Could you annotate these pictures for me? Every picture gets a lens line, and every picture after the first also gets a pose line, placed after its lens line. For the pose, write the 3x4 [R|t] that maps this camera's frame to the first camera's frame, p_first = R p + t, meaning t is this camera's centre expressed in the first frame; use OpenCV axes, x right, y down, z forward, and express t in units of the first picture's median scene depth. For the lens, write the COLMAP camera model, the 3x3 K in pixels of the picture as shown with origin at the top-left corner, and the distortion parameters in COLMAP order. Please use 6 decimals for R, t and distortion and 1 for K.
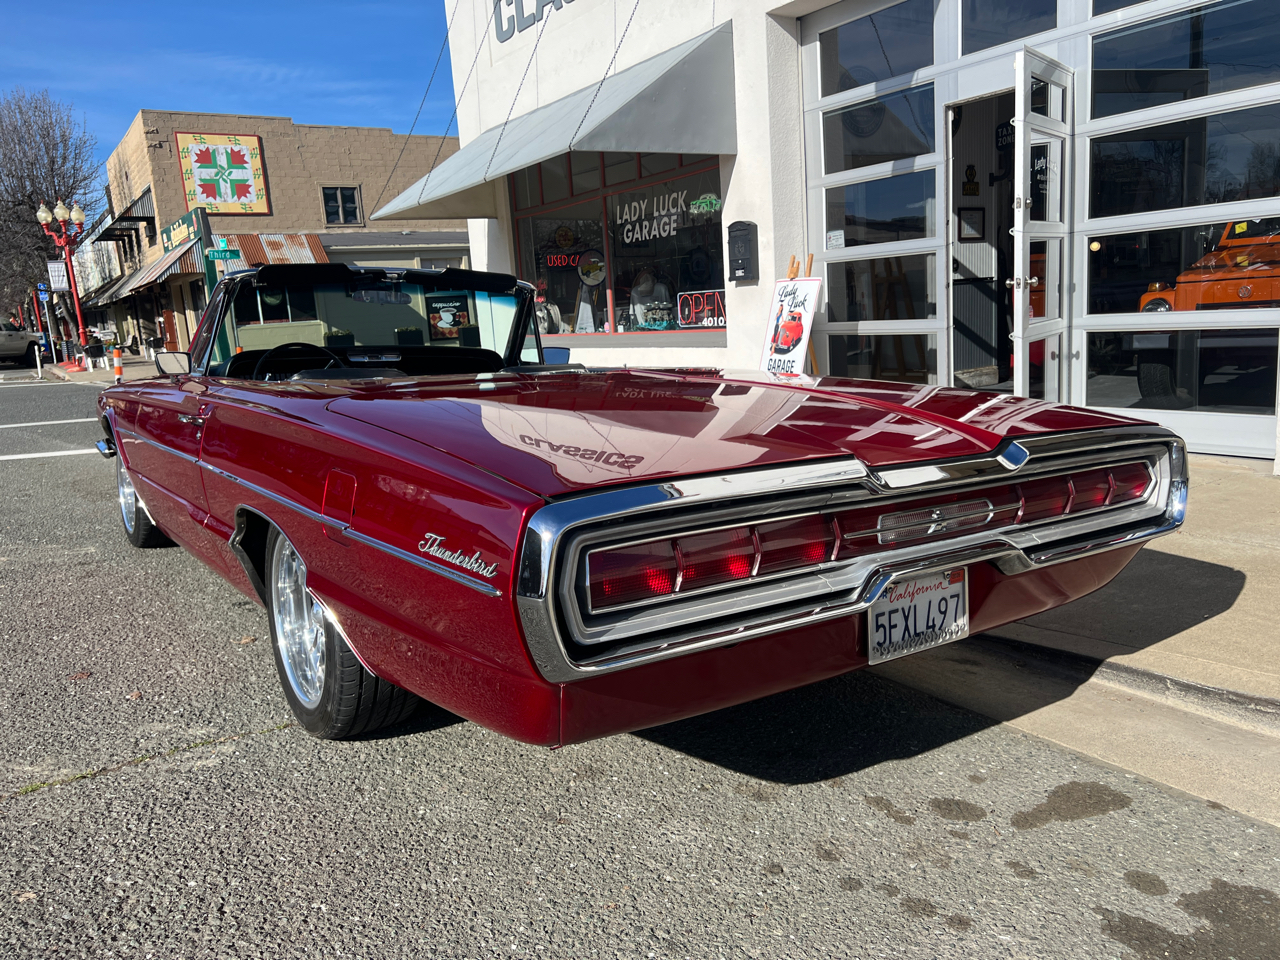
lens RADIAL K [[971.1, 0, 651.1], [0, 971.1, 487.7], [0, 0, 1]] dist [0.052201, -0.060408]
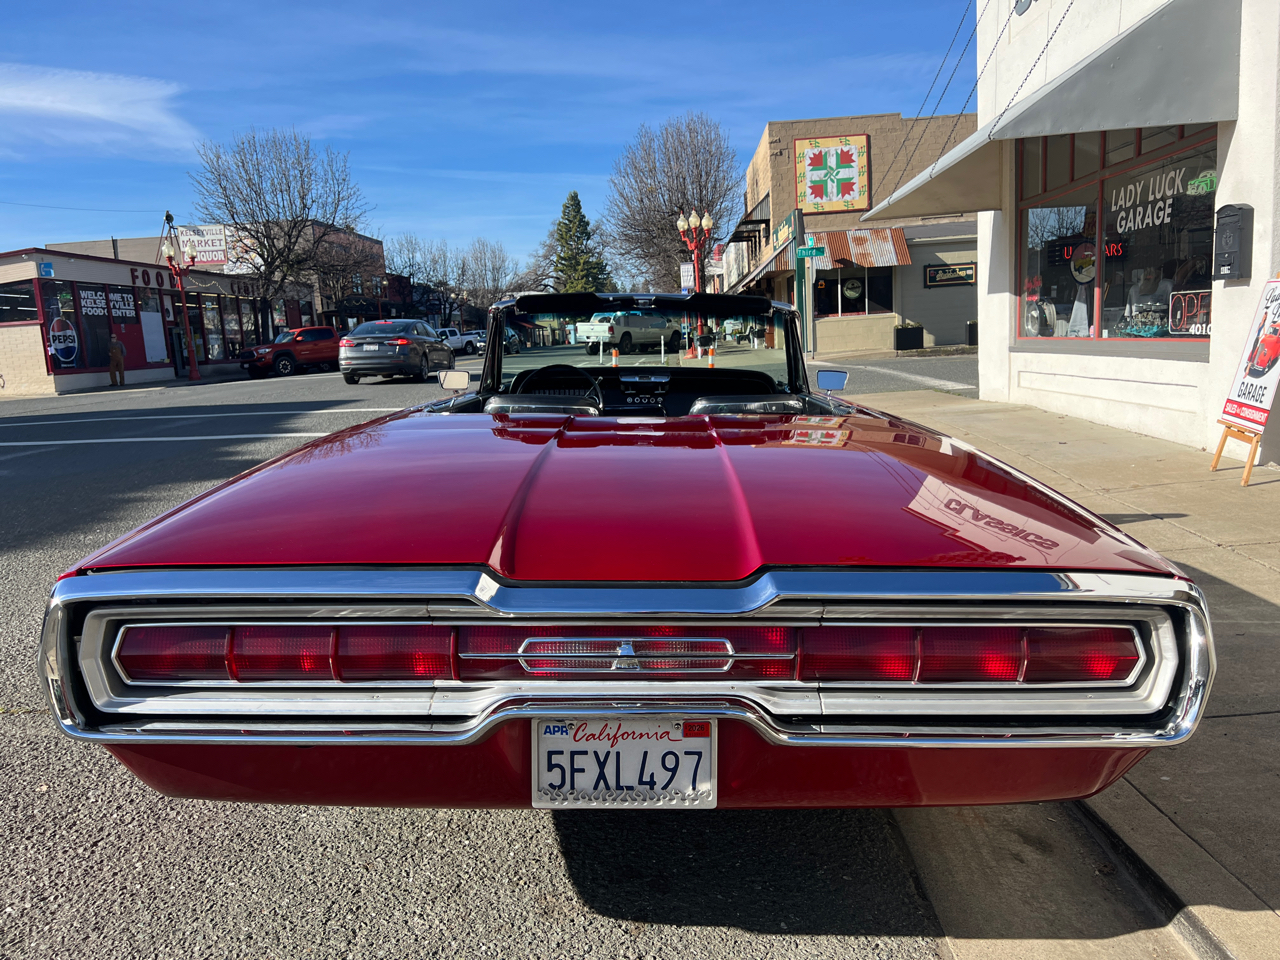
lens RADIAL K [[970.7, 0, 631.2], [0, 970.7, 489.7], [0, 0, 1]] dist [0.045005, -0.056252]
pose [[0.805108, 0.107287, -0.583344, 0.162549], [-0.098137, 0.994045, 0.047377, -0.030912], [0.584953, 0.019104, 0.810843, 0.073857]]
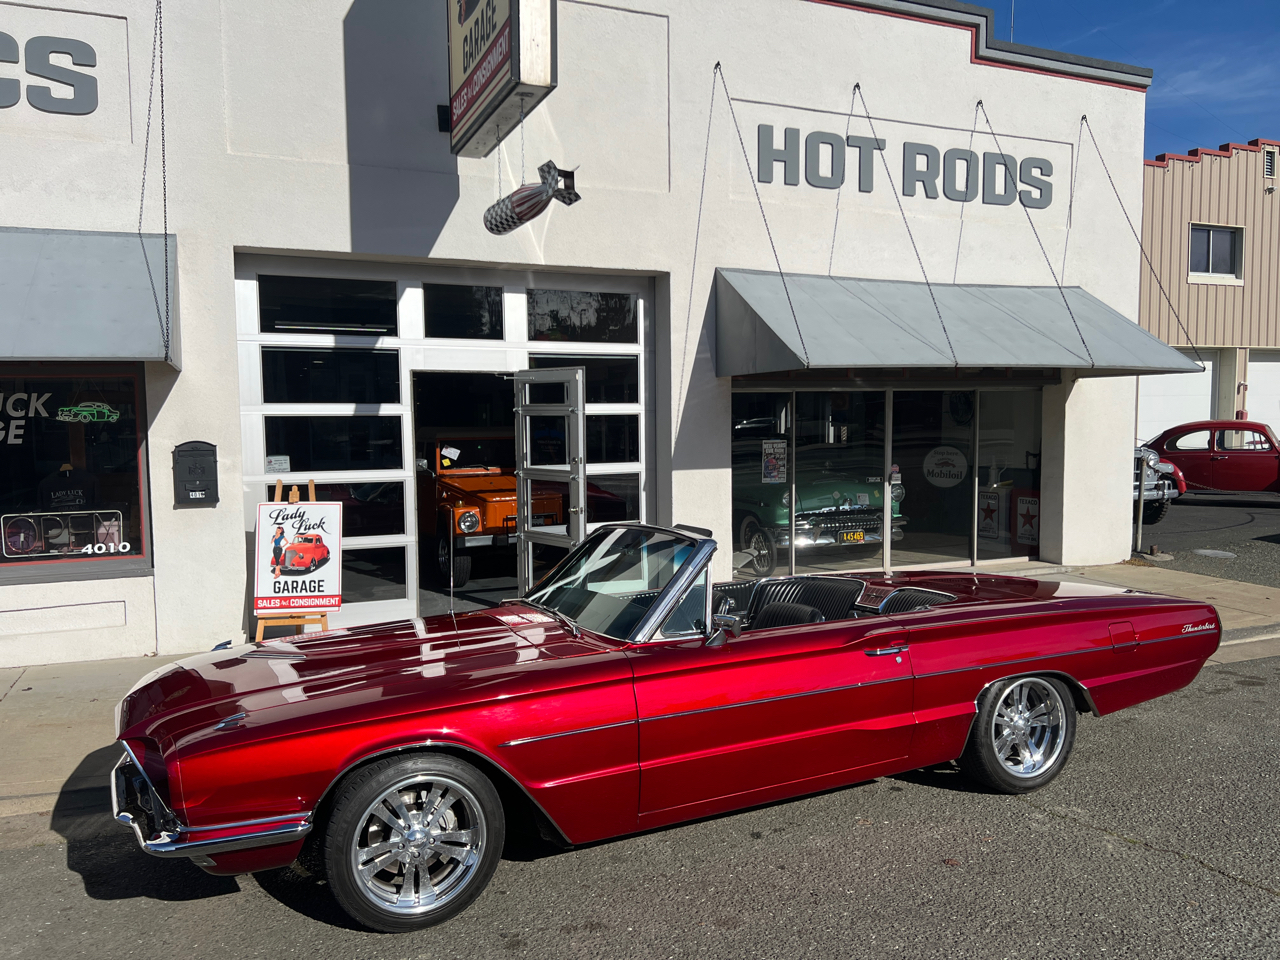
lens RADIAL K [[969.6, 0, 637.7], [0, 969.6, 487.1], [0, 0, 1]] dist [0.042495, -0.043942]
pose [[0.172713, -0.009182, 0.984929, -0.656928], [0.181828, 0.983068, -0.022720, -0.115116], [-0.968044, 0.183012, 0.171458, 0.383523]]
